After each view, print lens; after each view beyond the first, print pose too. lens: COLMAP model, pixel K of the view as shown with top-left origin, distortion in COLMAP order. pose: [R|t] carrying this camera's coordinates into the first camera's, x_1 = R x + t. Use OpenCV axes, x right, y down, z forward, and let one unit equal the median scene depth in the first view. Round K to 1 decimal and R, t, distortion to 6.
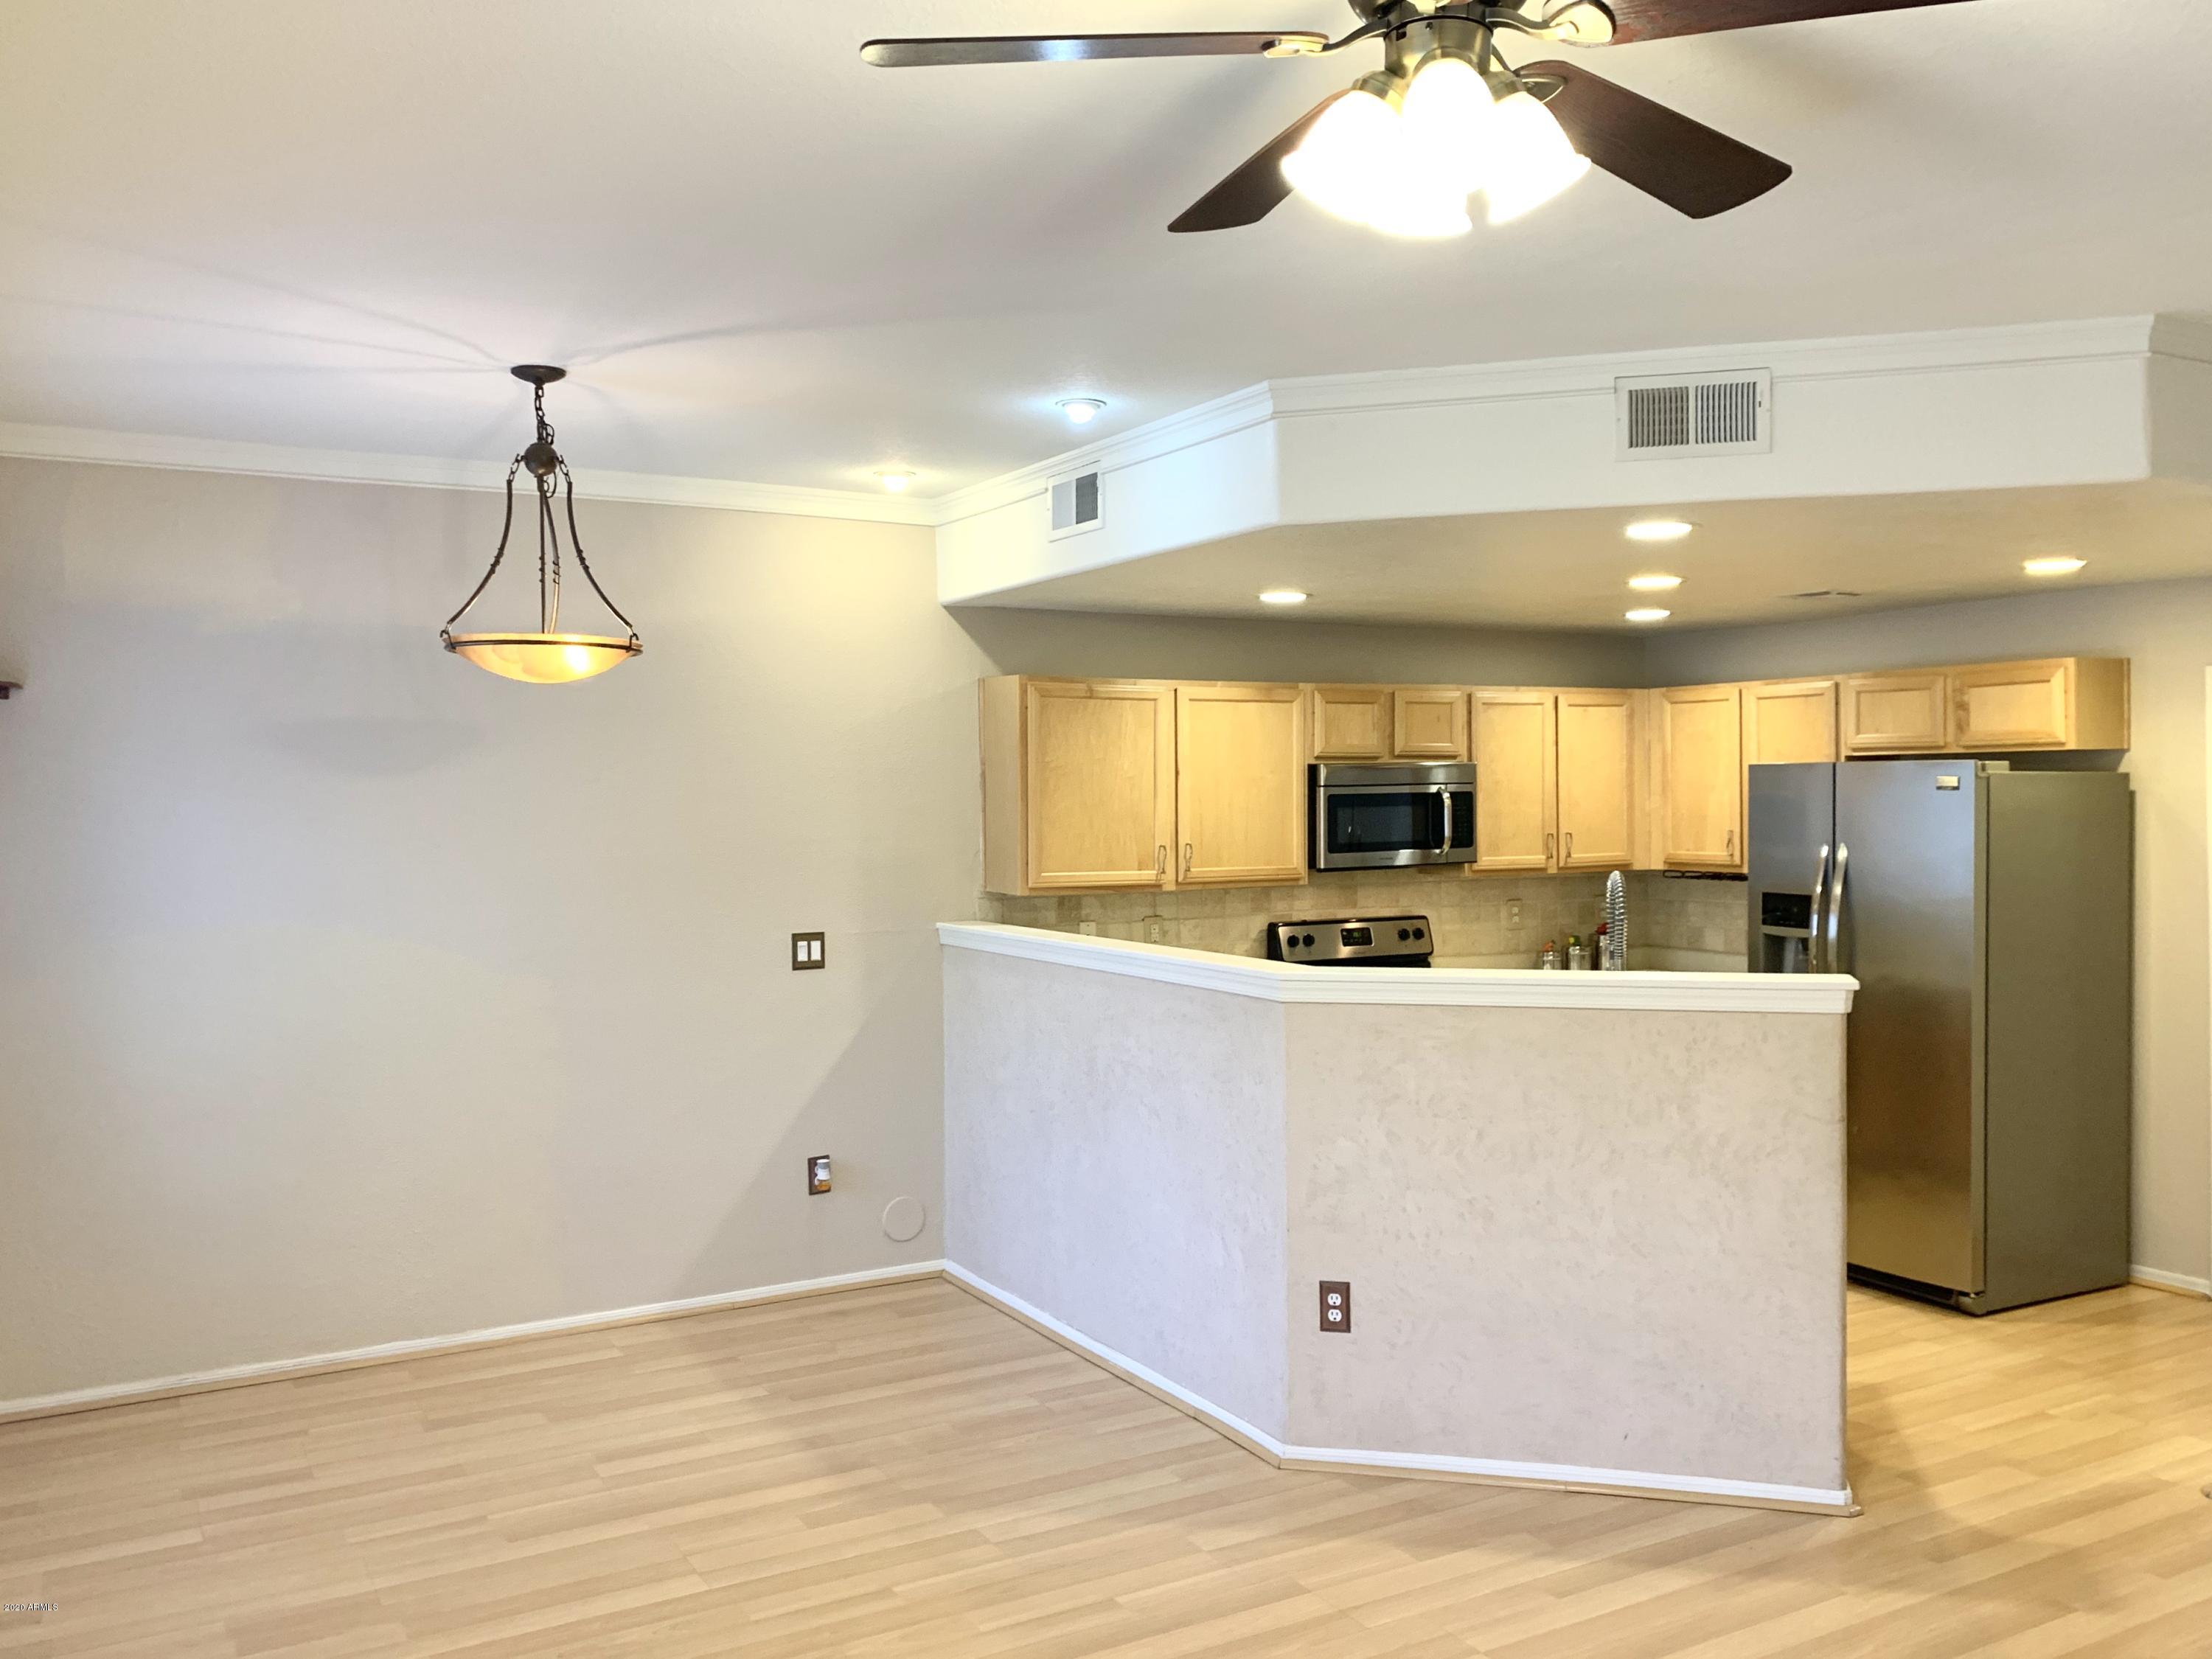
lens RADIAL K [[1822.4, 0, 1109.4], [0, 1822.4, 820.0], [0, 0, 1]] dist [0.074772, -0.125869]
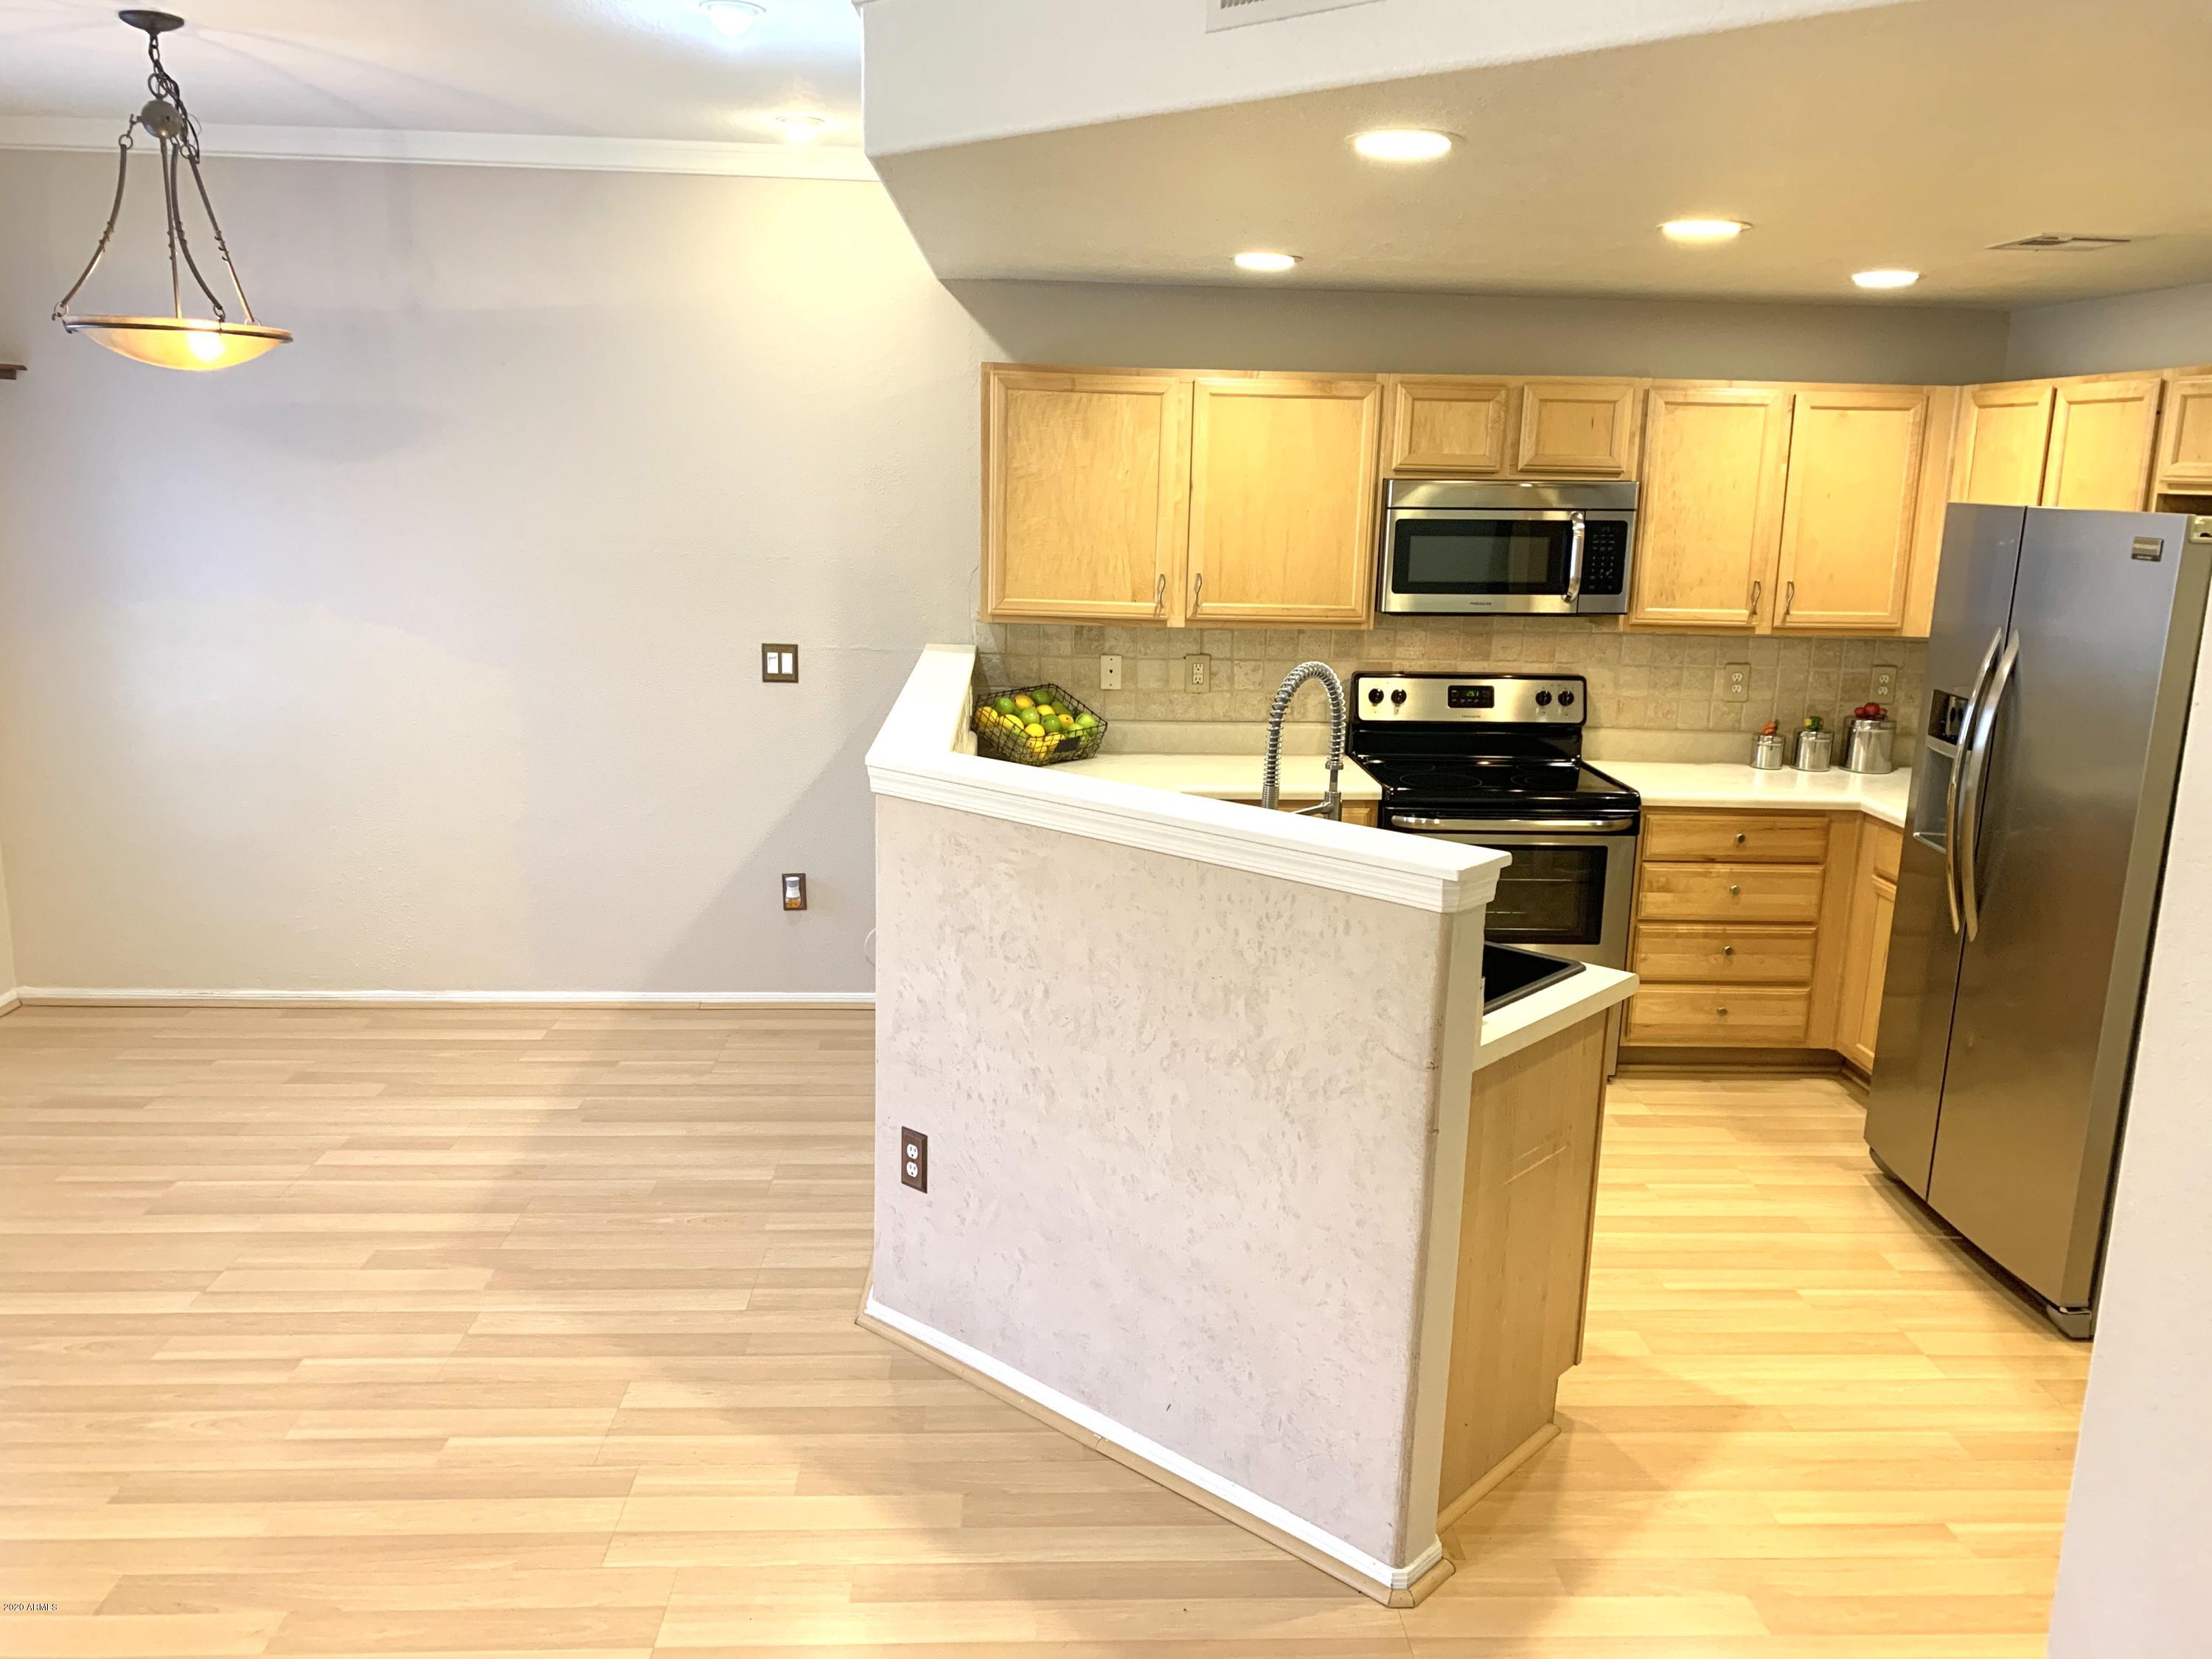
lens RADIAL K [[1668.5, 0, 1106.0], [0, 1668.5, 829.5], [0, 0, 1]] dist [0.107725, -0.175722]
pose [[0.890902, 0.126709, -0.436164, 0.358746], [-0.040553, 0.978654, 0.201474, -0.024902], [0.452382, -0.161805, 0.877023, 0.281547]]
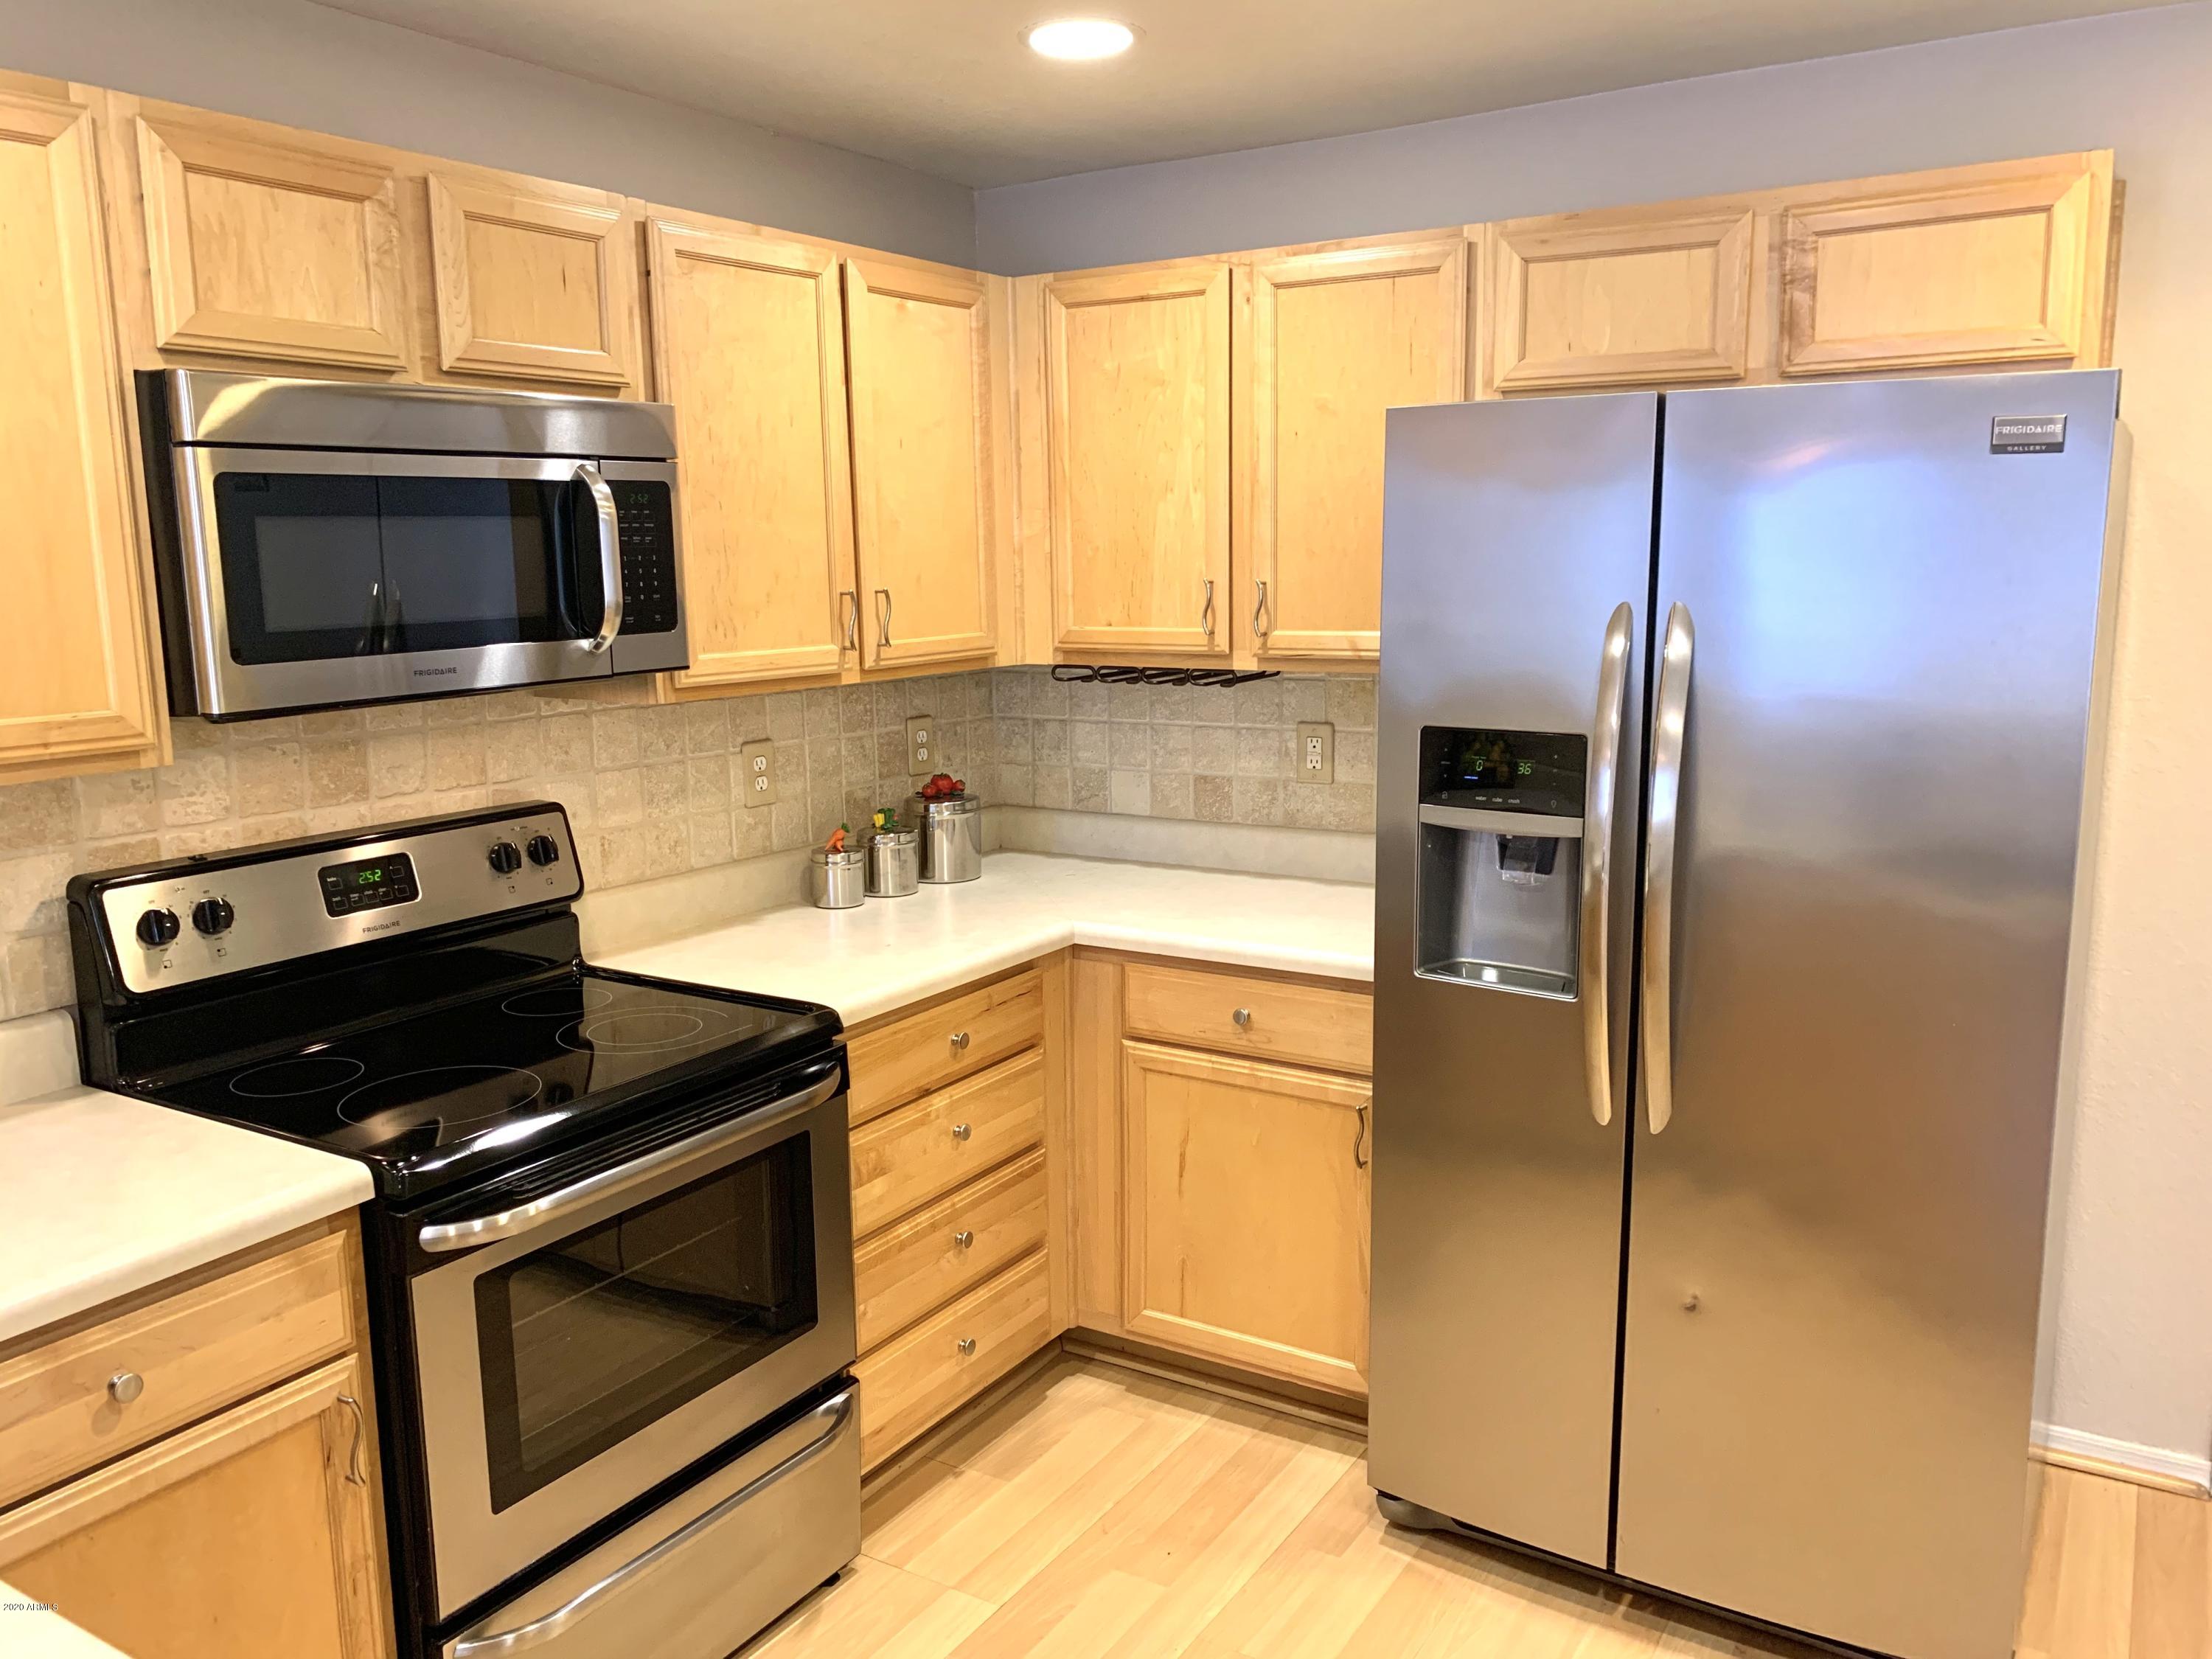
lens RADIAL K [[1712.3, 0, 1125.8], [0, 1712.3, 831.2], [0, 0, 1]] dist [0.061811, -0.079949]
pose [[0.874823, -0.082486, 0.477369, 0.114054], [0.012578, 0.988933, 0.147830, 0.004691], [-0.484280, -0.123321, 0.866178, 0.690913]]
